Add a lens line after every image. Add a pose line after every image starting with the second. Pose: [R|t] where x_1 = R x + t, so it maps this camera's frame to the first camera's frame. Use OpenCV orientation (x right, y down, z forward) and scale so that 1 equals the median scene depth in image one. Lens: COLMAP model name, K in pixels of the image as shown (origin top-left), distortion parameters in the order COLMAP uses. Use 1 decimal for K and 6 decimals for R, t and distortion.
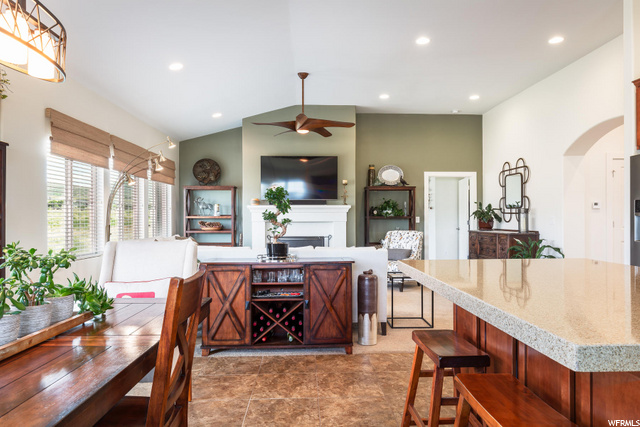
lens RADIAL K [[430.2, 0, 324.3], [0, 430.2, 214.3], [0, 0, 1]] dist [-0.002481, -0.001844]
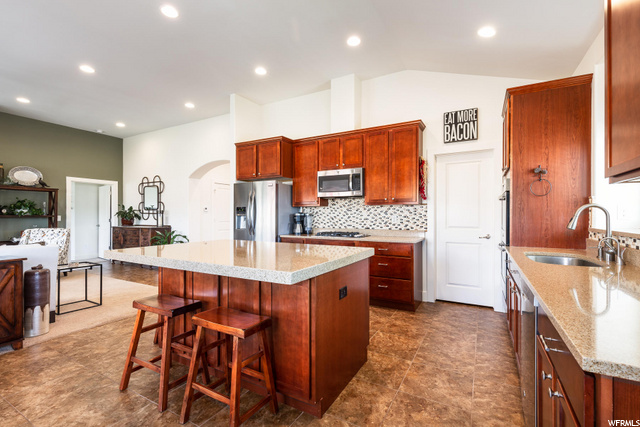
lens RADIAL K [[294.5, 0, 321.3], [0, 294.5, 213.8], [0, 0, 1]] dist [0.004992, -0.000003]
pose [[0.517239, 0.010315, 0.855779, -0.166802], [-0.008345, 0.999941, -0.007009, 0.000664], [-0.855800, -0.003516, 0.517295, 0.016352]]
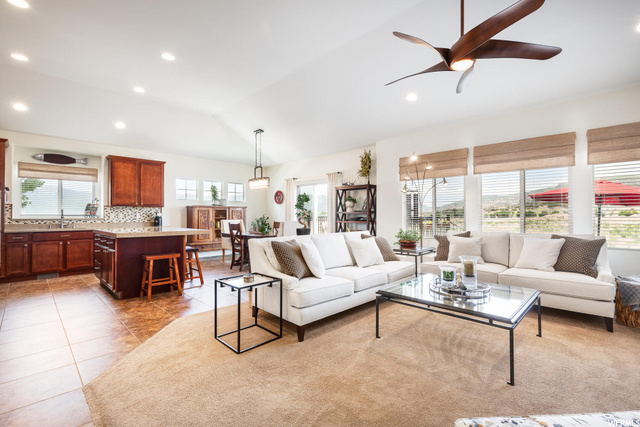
lens RADIAL K [[294.5, 0, 330.7], [0, 294.5, 211.7], [0, 0, 1]] dist [0.004992, -0.000003]
pose [[-0.721515, -0.002712, -0.692394, 0.590948], [0.008458, 0.999883, -0.012729, 0.021142], [0.692347, -0.015041, -0.721408, 1.887340]]
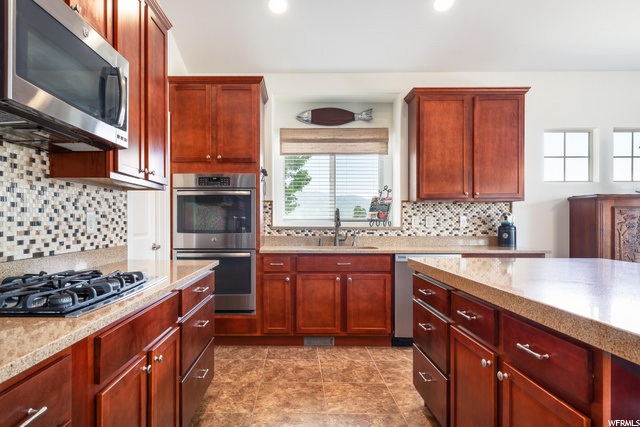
lens RADIAL K [[387.4, 0, 301.5], [0, 387.4, 217.6], [0, 0, 1]] dist [0.004861, 0.000420]
pose [[-0.999629, 0.003528, 0.027005, 0.601283], [0.003263, 0.999946, -0.009862, 0.011139], [-0.027038, -0.009770, -0.999587, 0.888159]]
